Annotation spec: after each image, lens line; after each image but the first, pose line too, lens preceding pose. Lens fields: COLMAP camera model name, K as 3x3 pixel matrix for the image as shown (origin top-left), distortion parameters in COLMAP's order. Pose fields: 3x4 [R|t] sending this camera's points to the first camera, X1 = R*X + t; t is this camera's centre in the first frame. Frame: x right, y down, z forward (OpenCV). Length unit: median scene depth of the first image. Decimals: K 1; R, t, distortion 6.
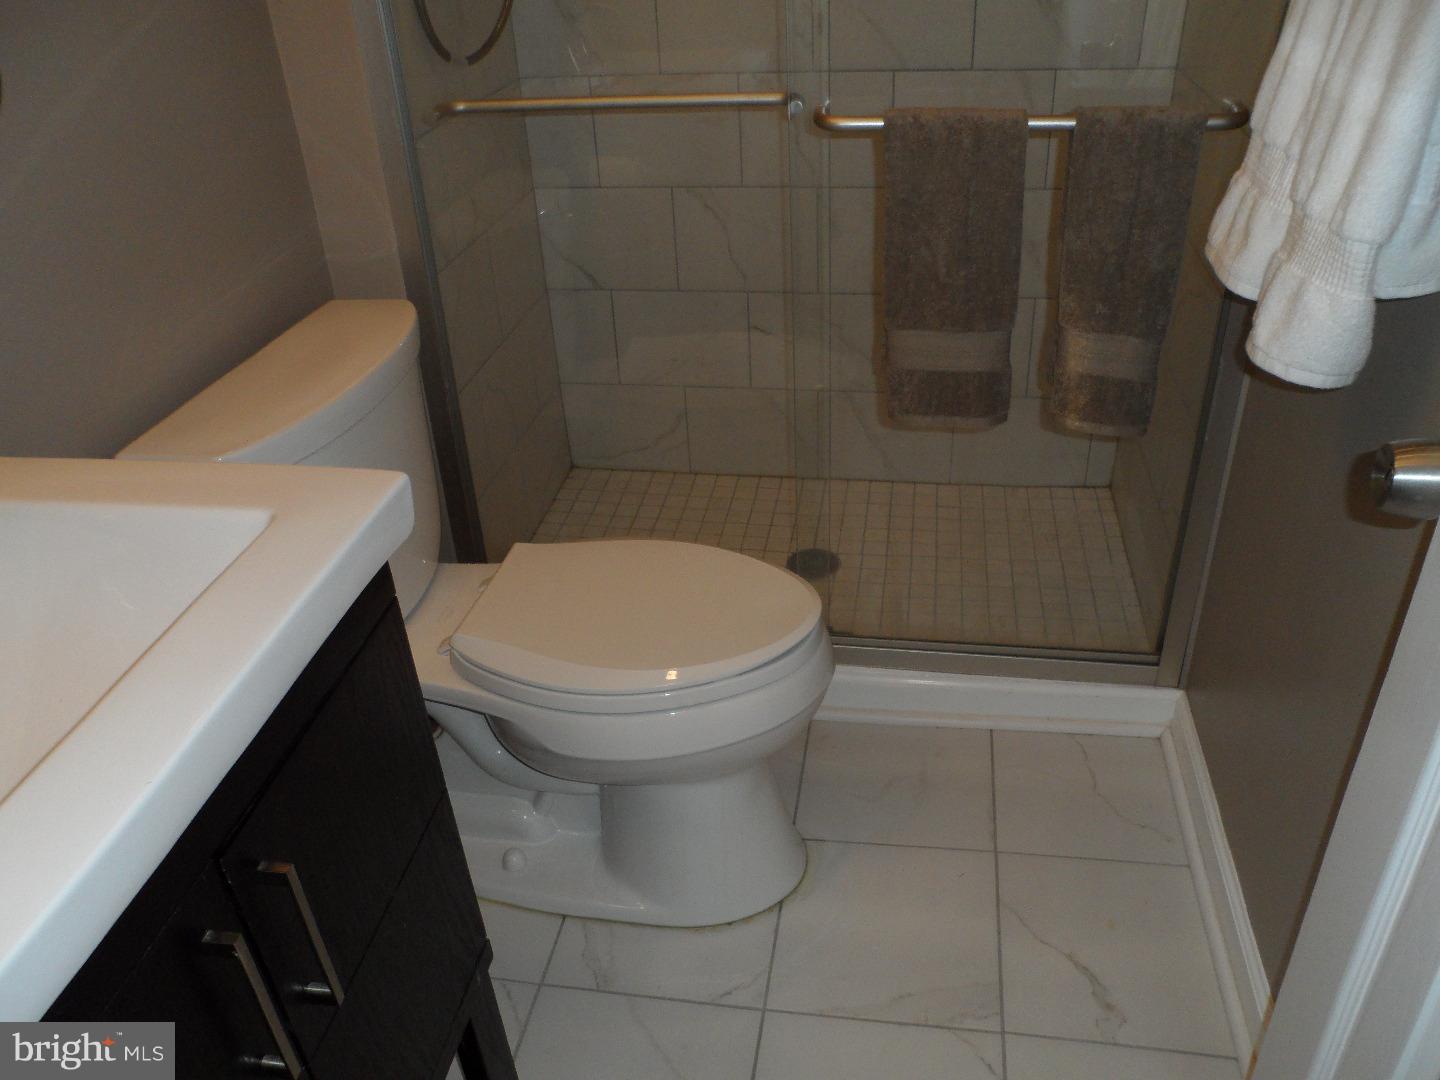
lens RADIAL K [[1116.2, 0, 720.0], [0, 1116.2, 540.0], [0, 0, 1]] dist [-0.151882, 0.186966]
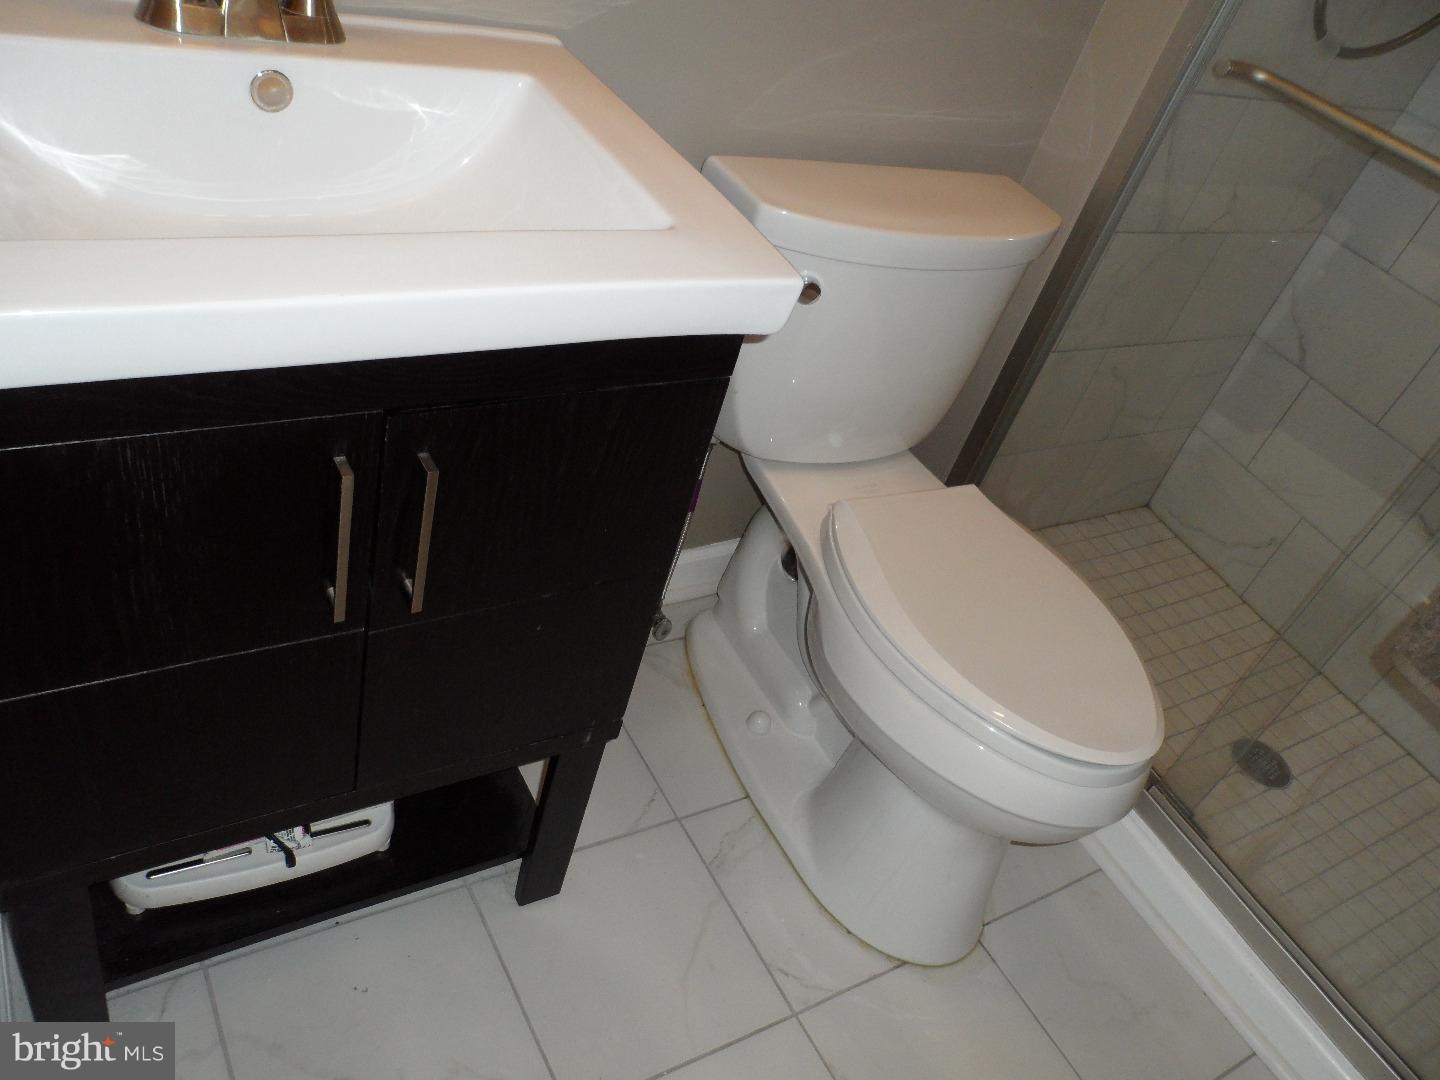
lens RADIAL K [[1116.2, 0, 720.0], [0, 1116.2, 540.0], [0, 0, 1]] dist [-0.151882, 0.186966]
pose [[0.601418, 0.661629, -0.447819, 0.151667], [-0.642299, 0.733756, 0.221482, -0.035453], [0.475130, 0.154430, 0.866258, 0.092751]]
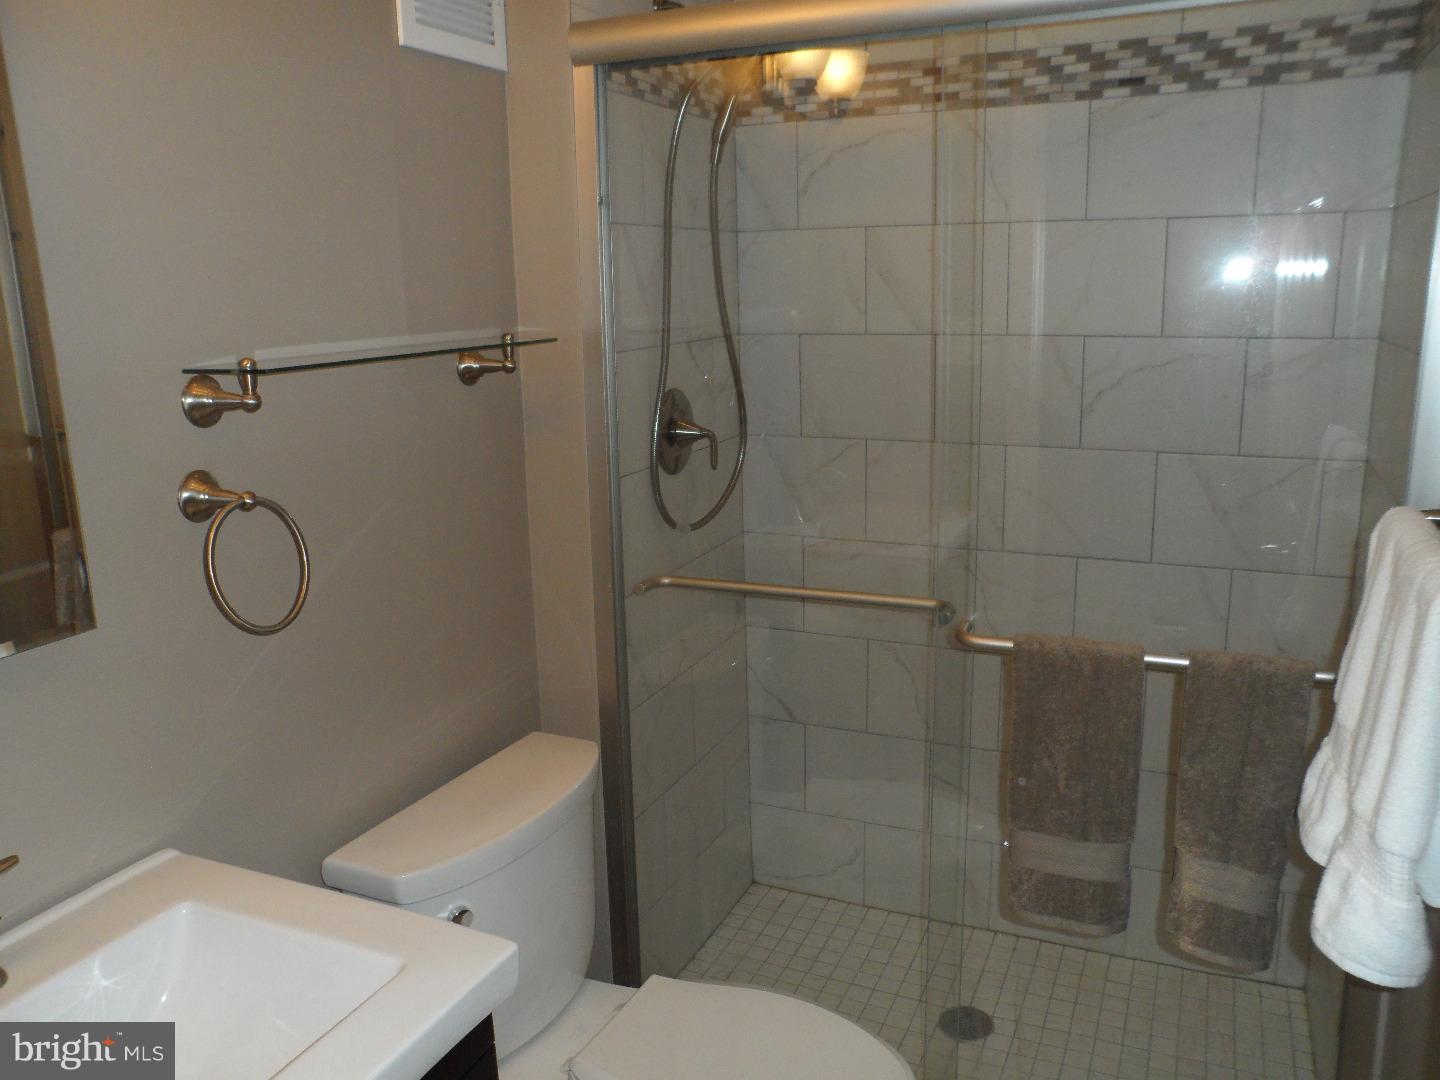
lens RADIAL K [[1116.2, 0, 720.0], [0, 1116.2, 540.0], [0, 0, 1]] dist [-0.151882, 0.186966]
pose [[0.968388, 0.078693, -0.236711, 0.107401], [-0.151929, 0.938690, -0.309482, -0.080295], [0.197844, 0.335662, 0.920972, -0.122695]]
